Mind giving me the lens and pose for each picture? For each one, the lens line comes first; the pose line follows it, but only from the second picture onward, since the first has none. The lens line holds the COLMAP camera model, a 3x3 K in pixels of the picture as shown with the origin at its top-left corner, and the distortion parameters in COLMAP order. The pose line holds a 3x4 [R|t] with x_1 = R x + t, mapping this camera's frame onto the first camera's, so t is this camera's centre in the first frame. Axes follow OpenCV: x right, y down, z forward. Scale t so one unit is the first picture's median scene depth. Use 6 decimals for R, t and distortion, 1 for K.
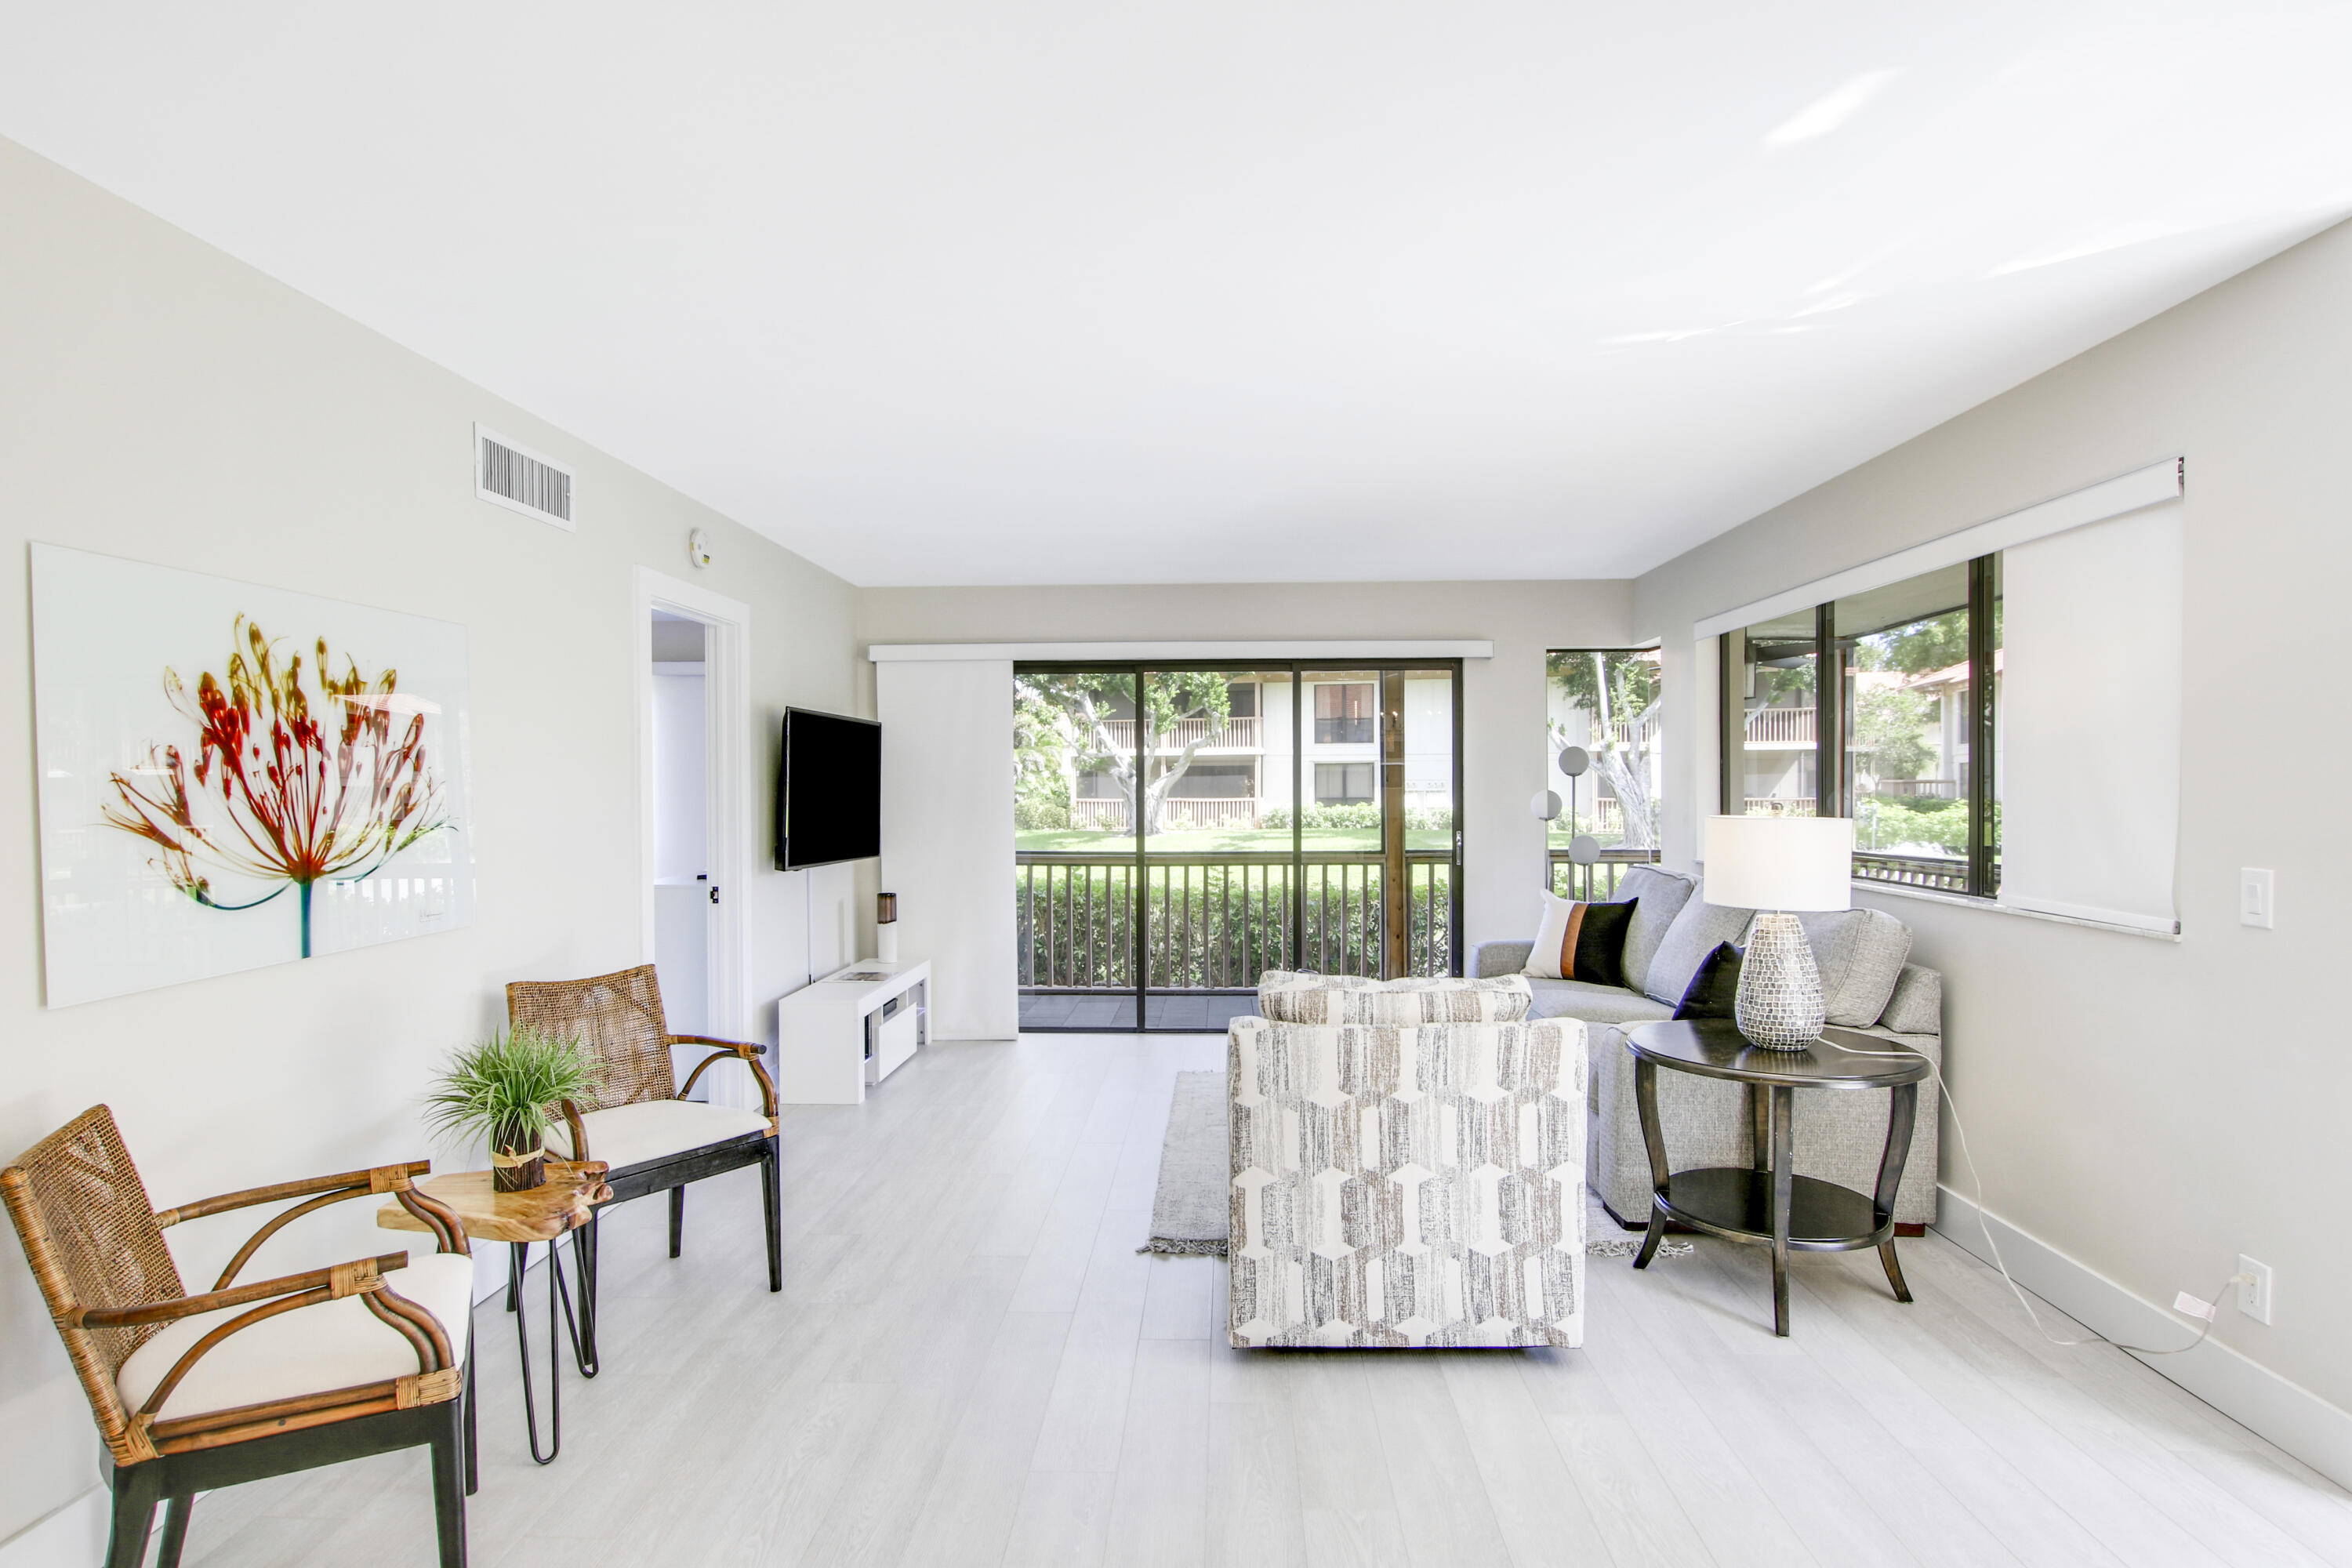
lens RADIAL K [[1223.7, 0, 1174.1], [0, 1223.7, 798.1], [0, 0, 1]] dist [-0.012433, -0.000767]
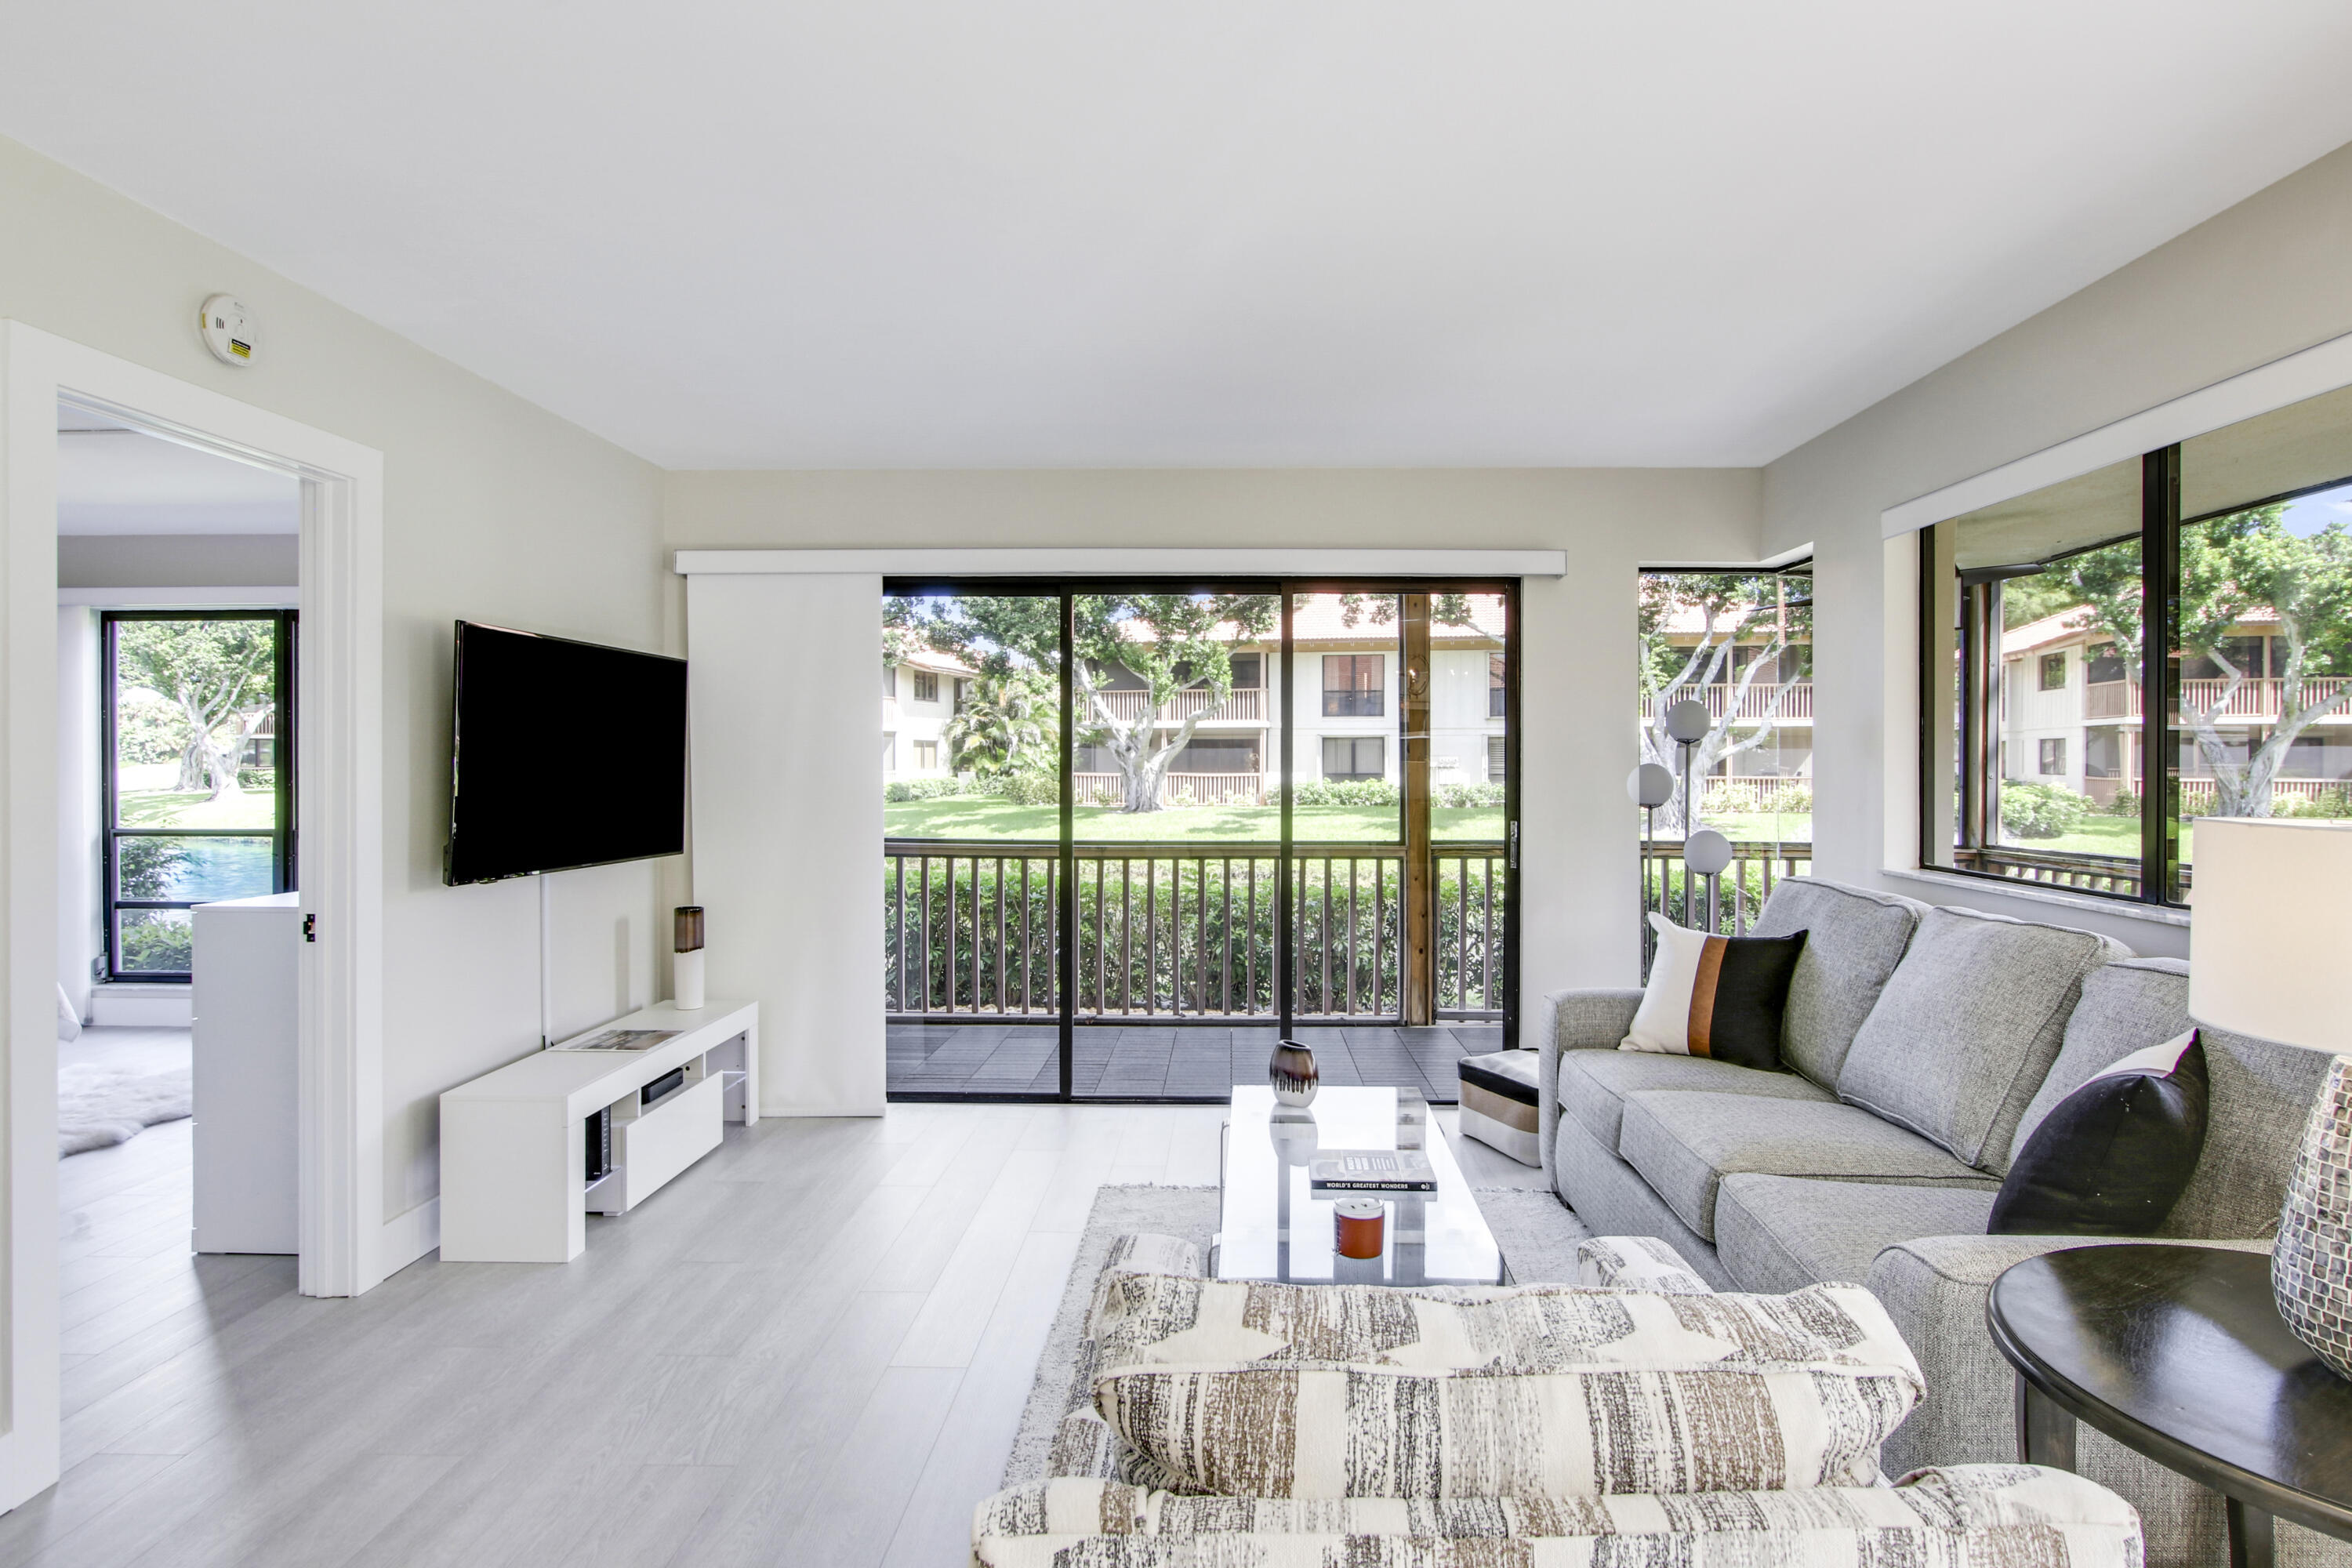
lens RADIAL K [[1205.2, 0, 1183.8], [0, 1205.2, 771.4], [0, 0, 1]] dist [-0.005861, 0.000138]
pose [[0.999982, 0.005792, -0.001513, 0.036357], [-0.005794, 0.999983, -0.001187, 0.000277], [0.001506, 0.001196, 0.999998, 0.261763]]
